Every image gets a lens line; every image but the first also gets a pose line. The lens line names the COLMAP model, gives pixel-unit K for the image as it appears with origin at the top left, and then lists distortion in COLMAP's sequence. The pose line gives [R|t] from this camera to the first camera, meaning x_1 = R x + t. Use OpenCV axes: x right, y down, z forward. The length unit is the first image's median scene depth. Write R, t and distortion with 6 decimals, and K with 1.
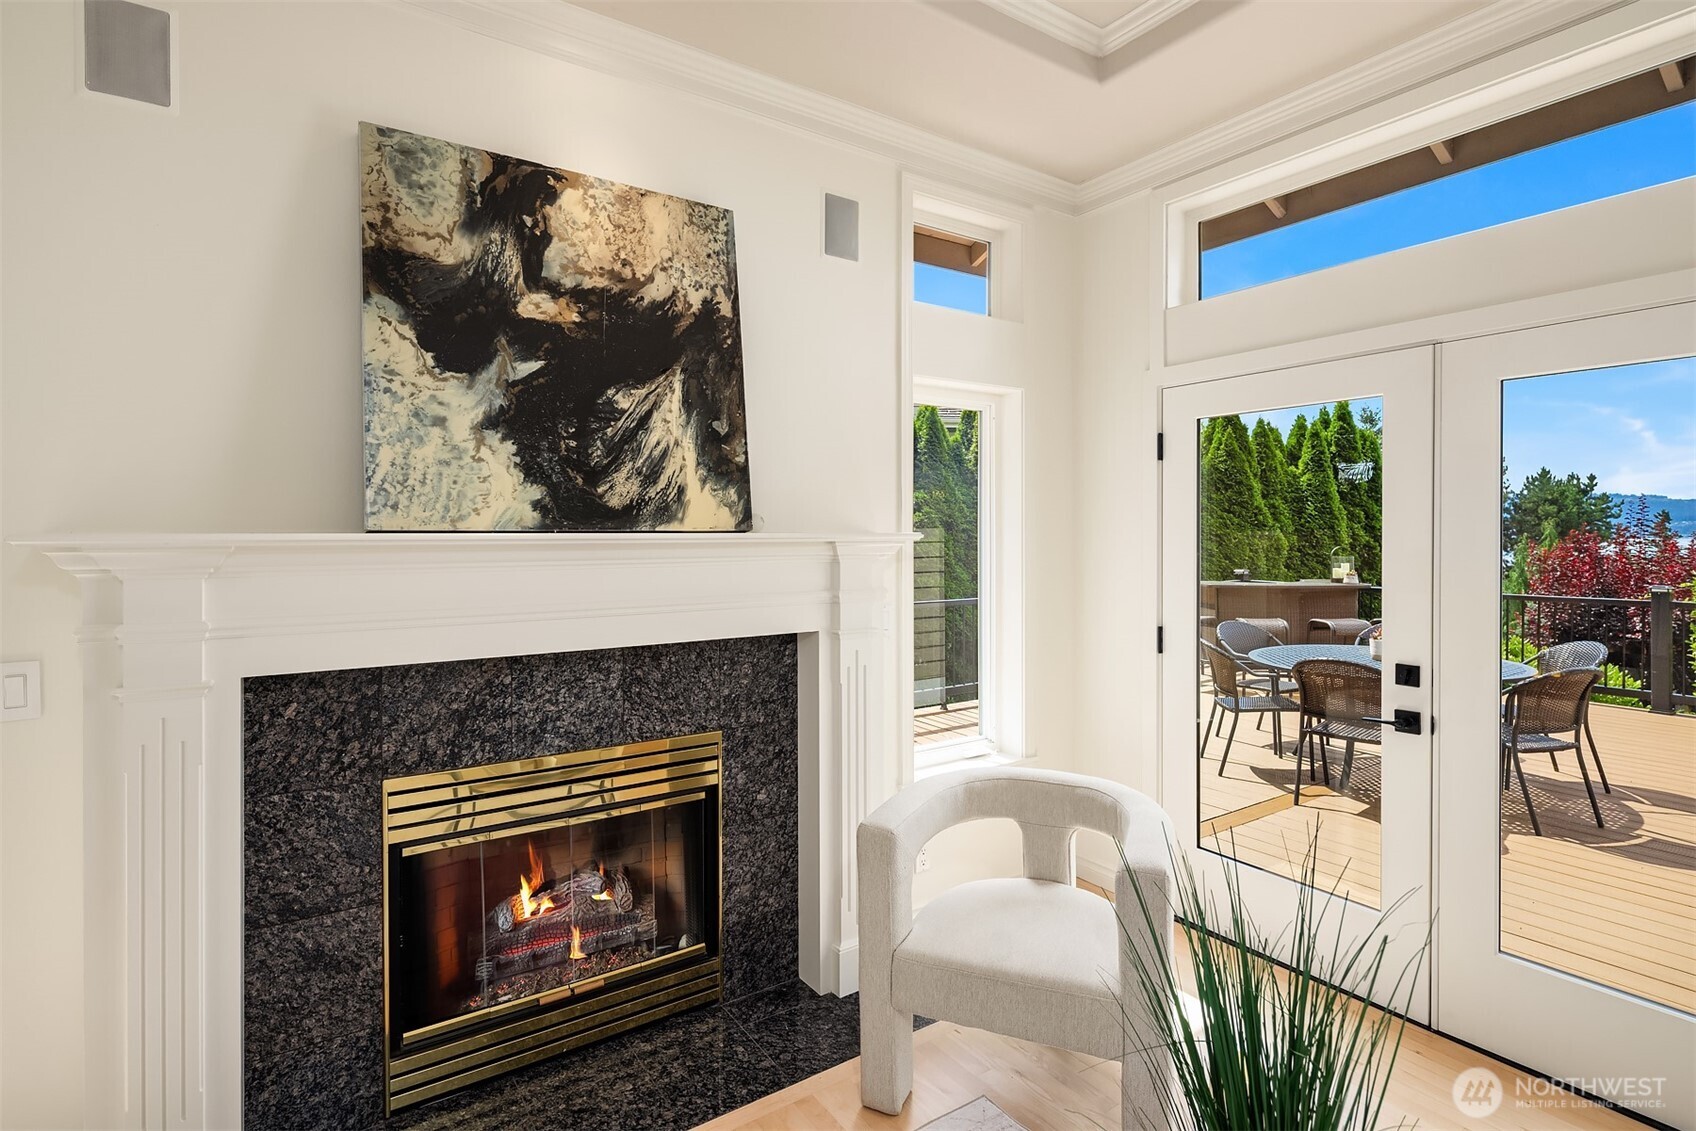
lens RADIAL K [[825.9, 0, 849.6], [0, 825.9, 540.9], [0, 0, 1]] dist [0.001849, -0.000084]
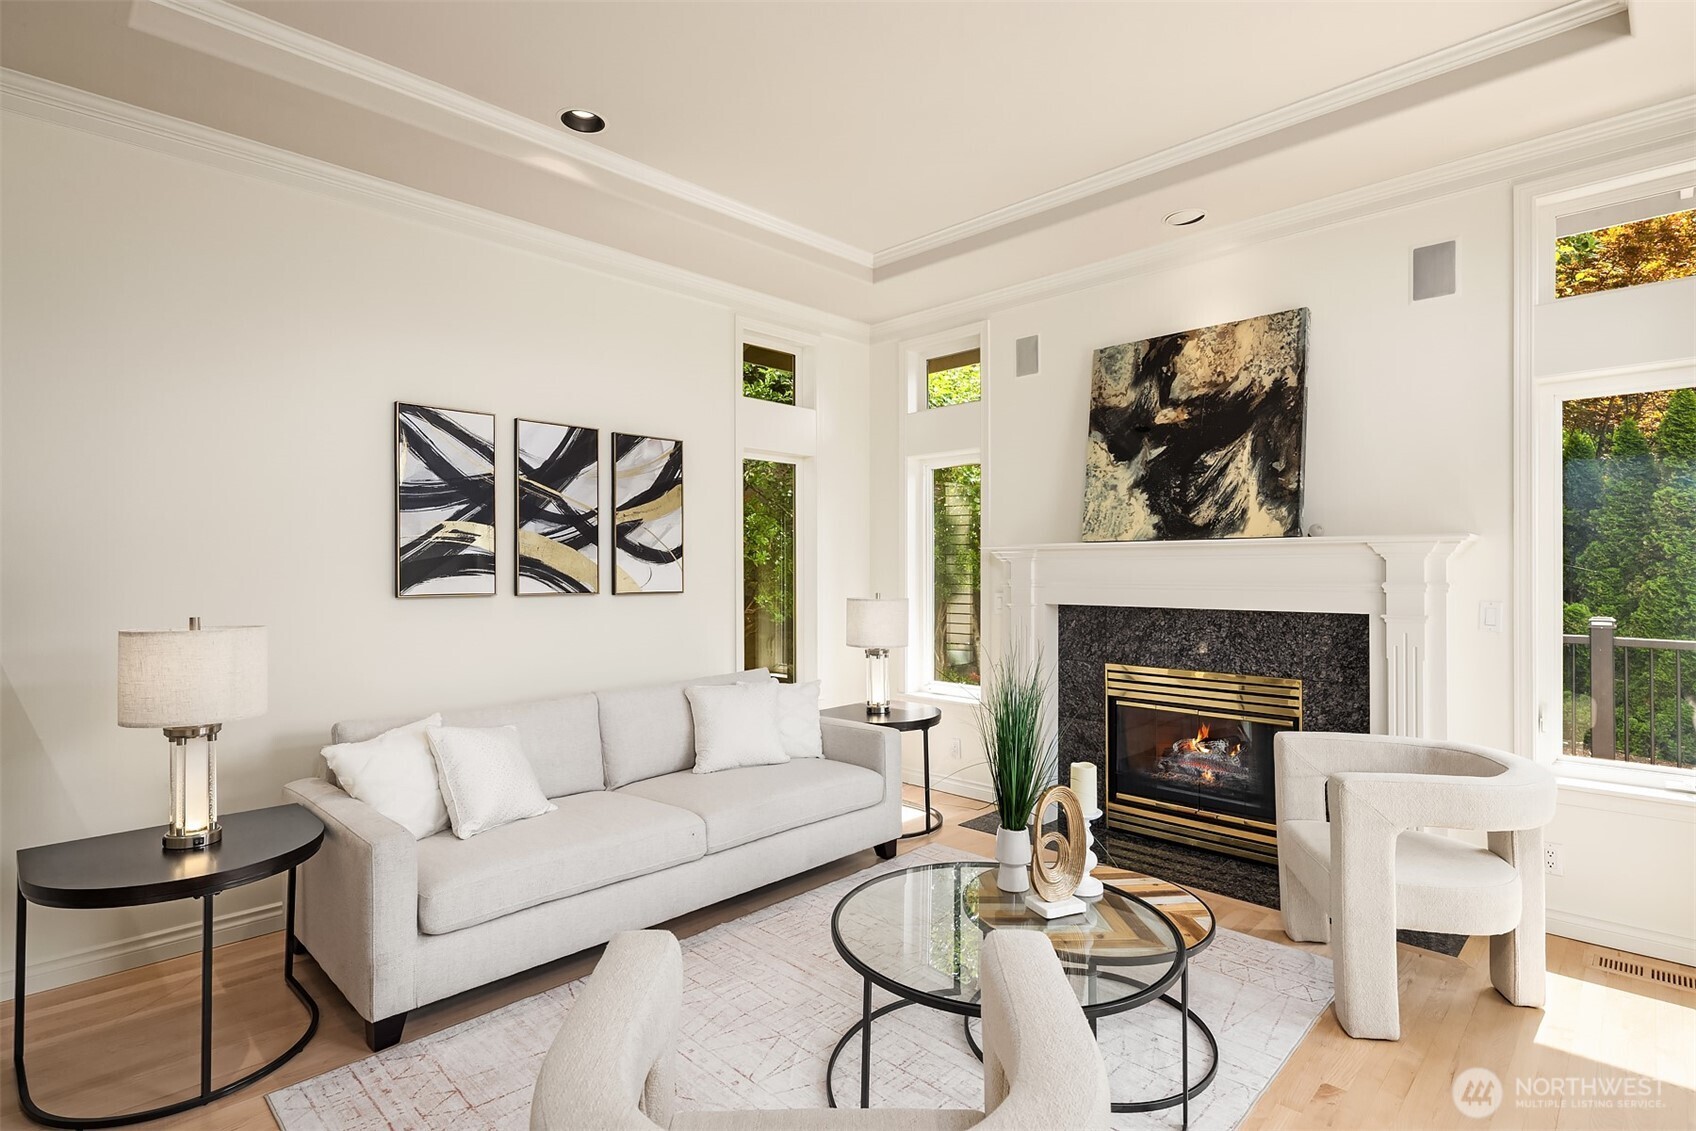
lens RADIAL K [[829.9, 0, 848.0], [0, 829.9, 565.5], [0, 0, 1]] dist [0.001887, -0.000348]
pose [[0.196231, -0.001504, -0.980557, 1.209039], [-0.005217, 0.999983, -0.002577, 0.049042], [0.980544, 0.005622, 0.196220, -0.034269]]
